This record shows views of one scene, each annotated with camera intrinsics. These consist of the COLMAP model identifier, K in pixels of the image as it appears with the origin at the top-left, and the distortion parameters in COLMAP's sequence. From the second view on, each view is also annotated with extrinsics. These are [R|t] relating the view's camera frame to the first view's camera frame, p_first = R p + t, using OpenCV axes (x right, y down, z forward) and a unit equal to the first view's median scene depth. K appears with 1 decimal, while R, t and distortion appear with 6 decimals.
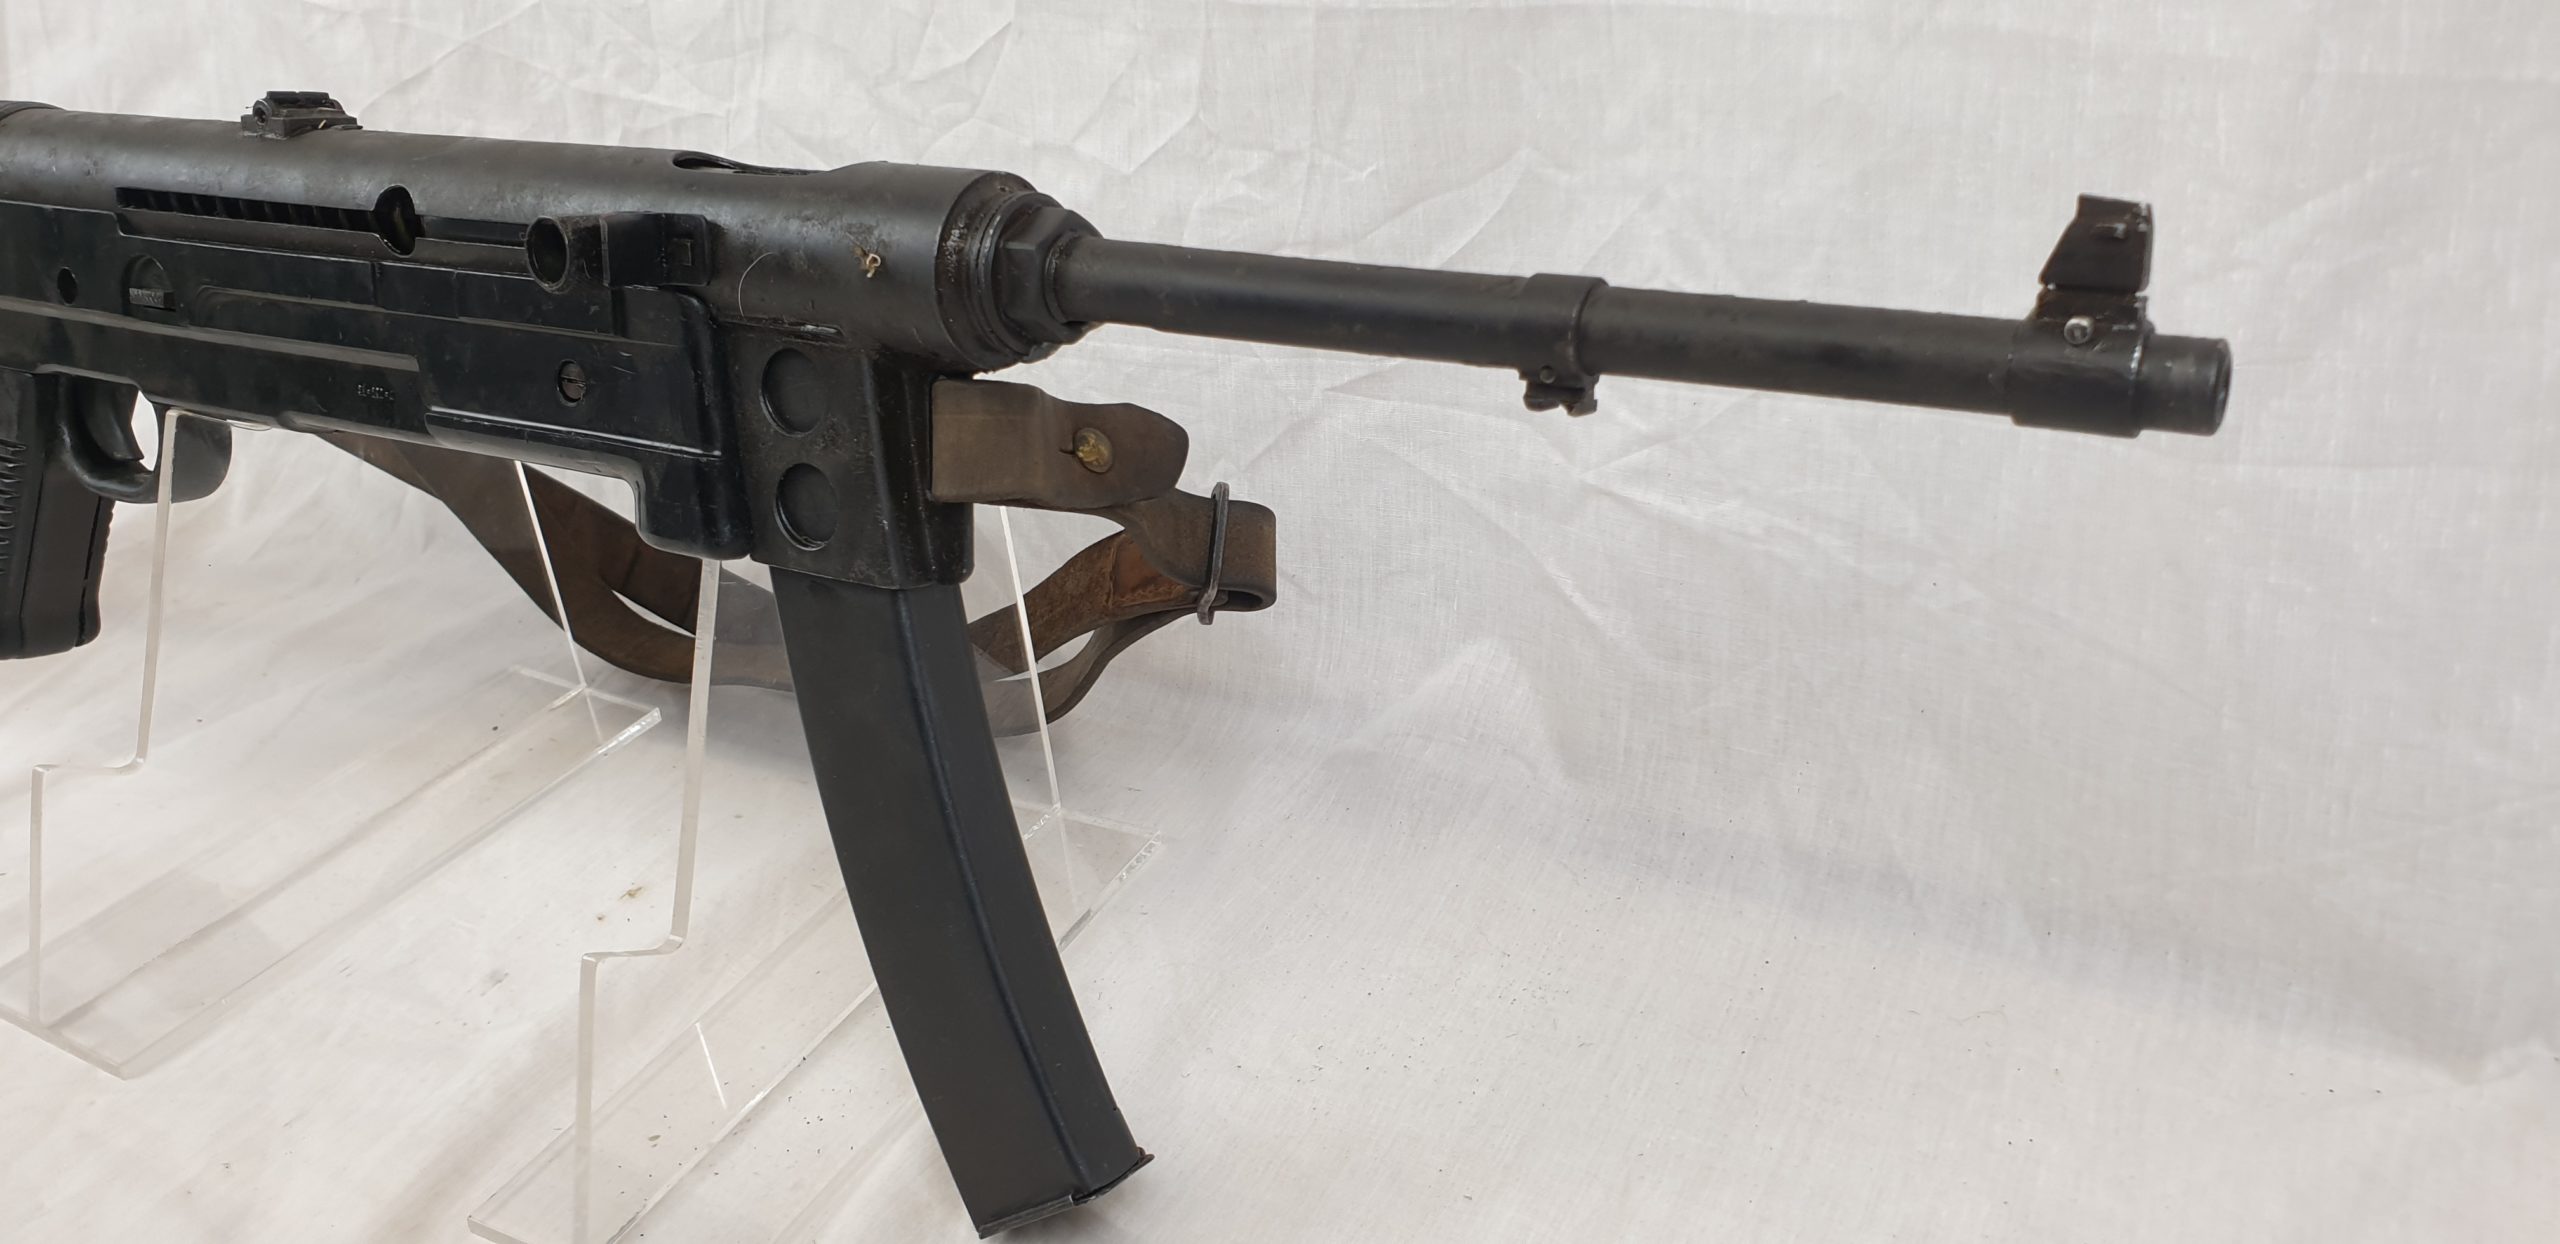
lens RADIAL K [[2100.4, 0, 1225.4], [0, 2100.4, 706.4], [0, 0, 1]] dist [0.026838, -0.007746]
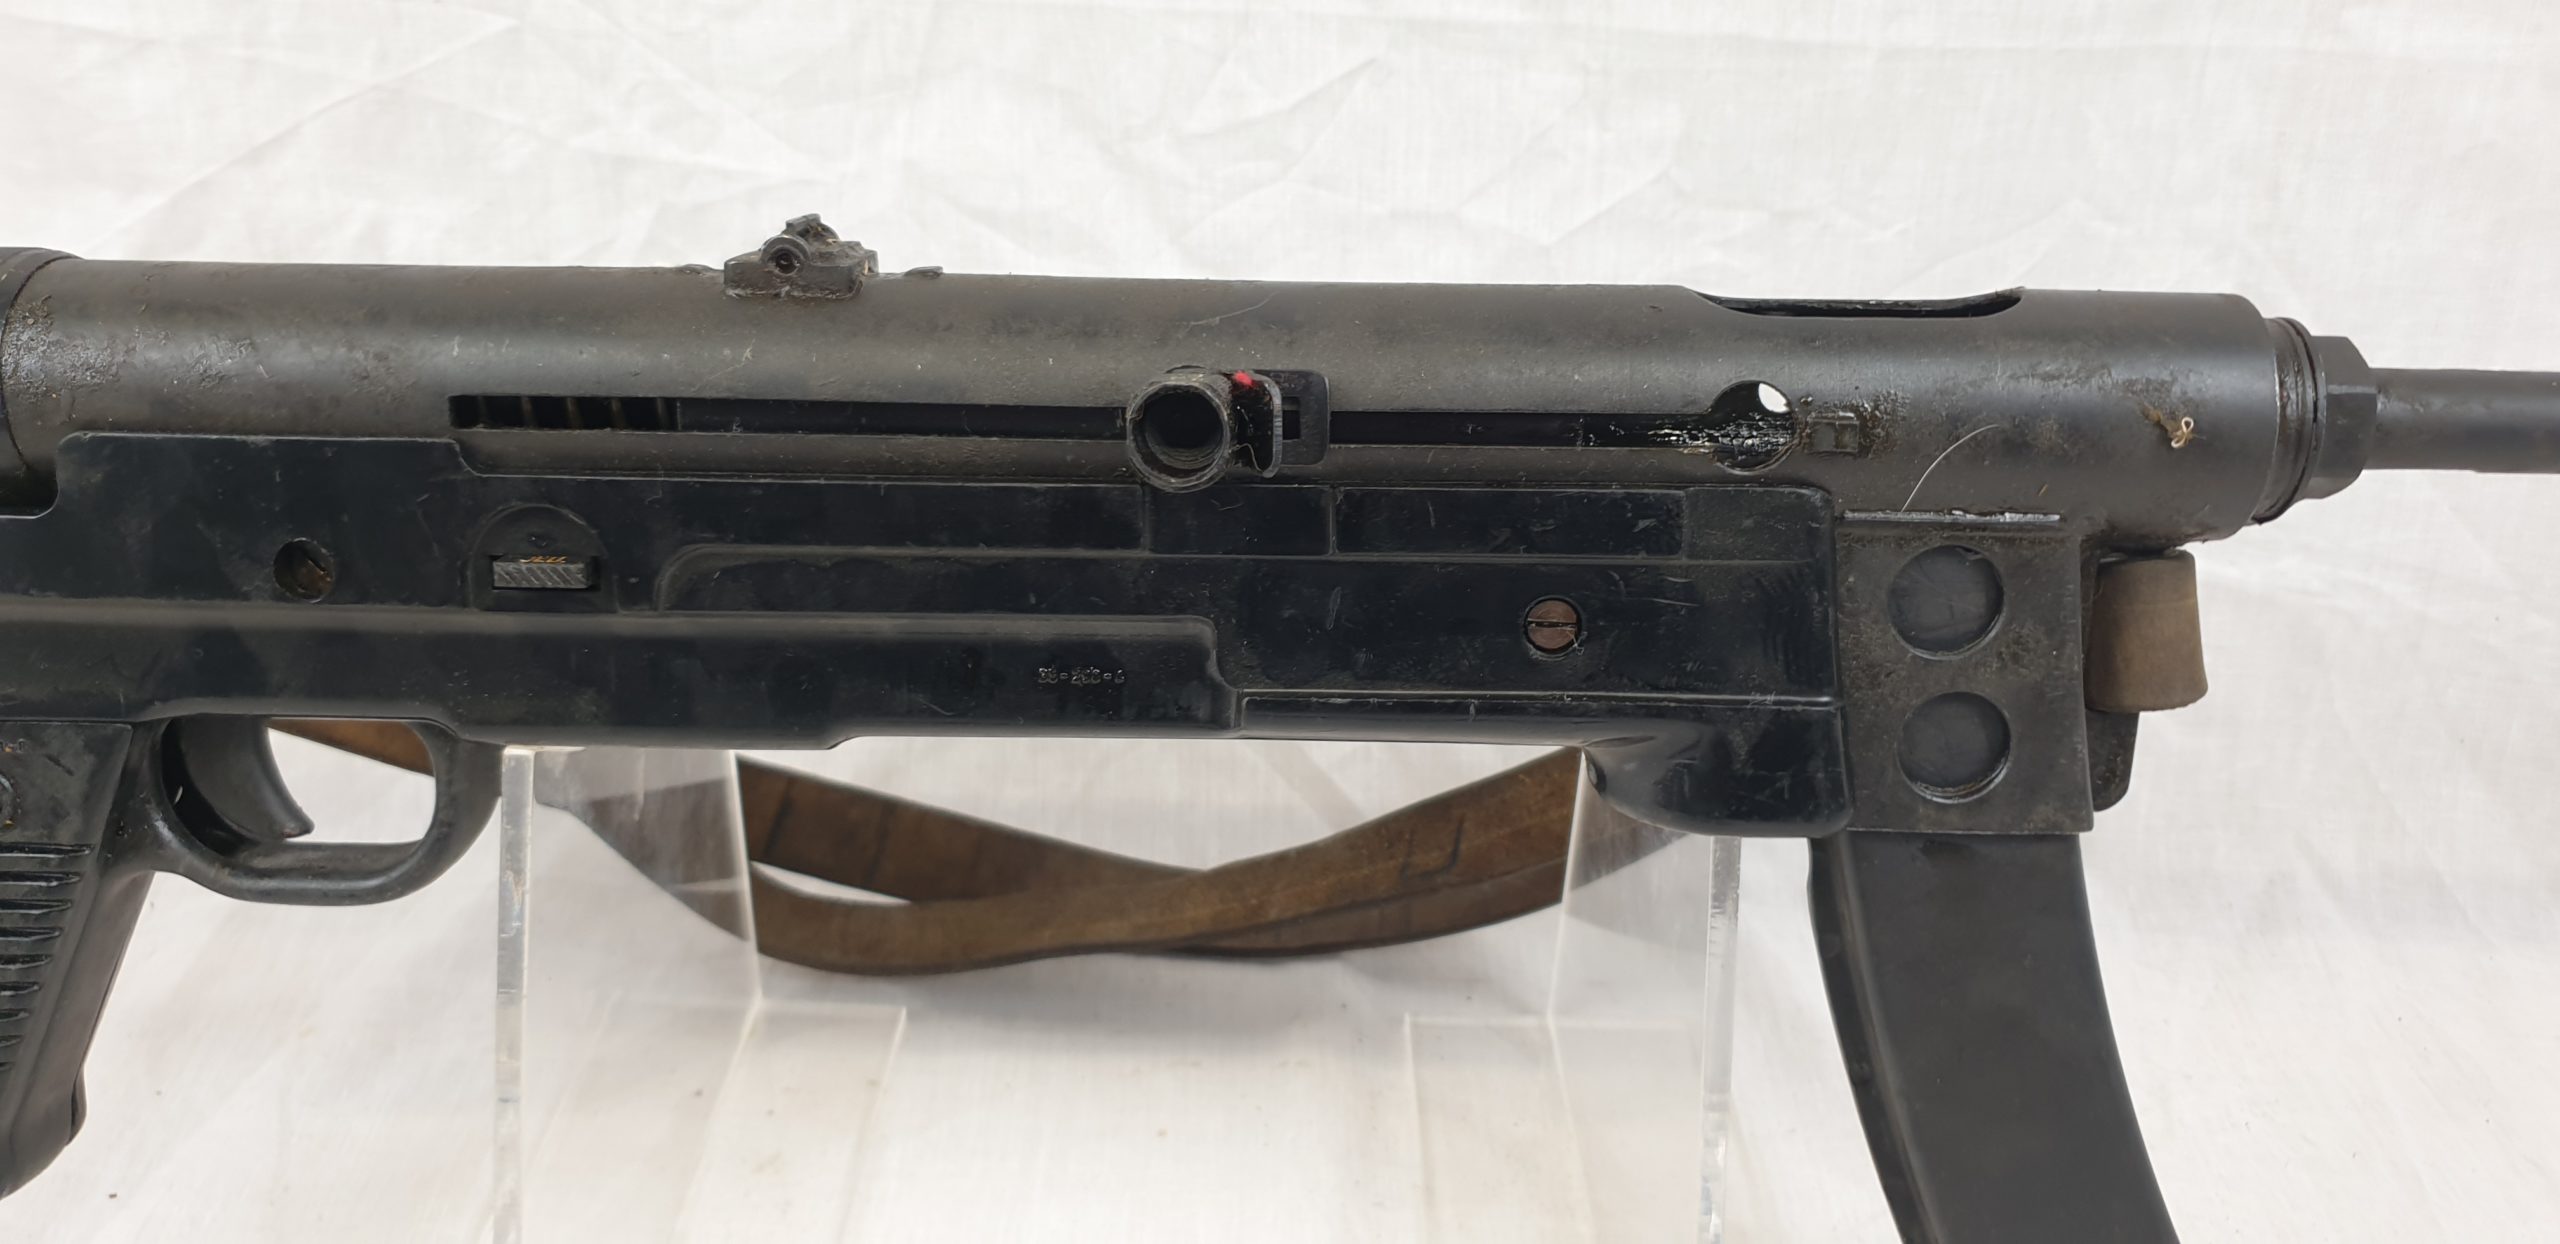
lens RADIAL K [[2100.4, 0, 1225.4], [0, 2100.4, 706.4], [0, 0, 1]] dist [0.026838, -0.007746]
pose [[0.855519, -0.164820, 0.490837, -0.657972], [0.153275, 0.986111, 0.063975, -0.166303], [-0.494564, 0.020502, 0.868899, 0.400385]]
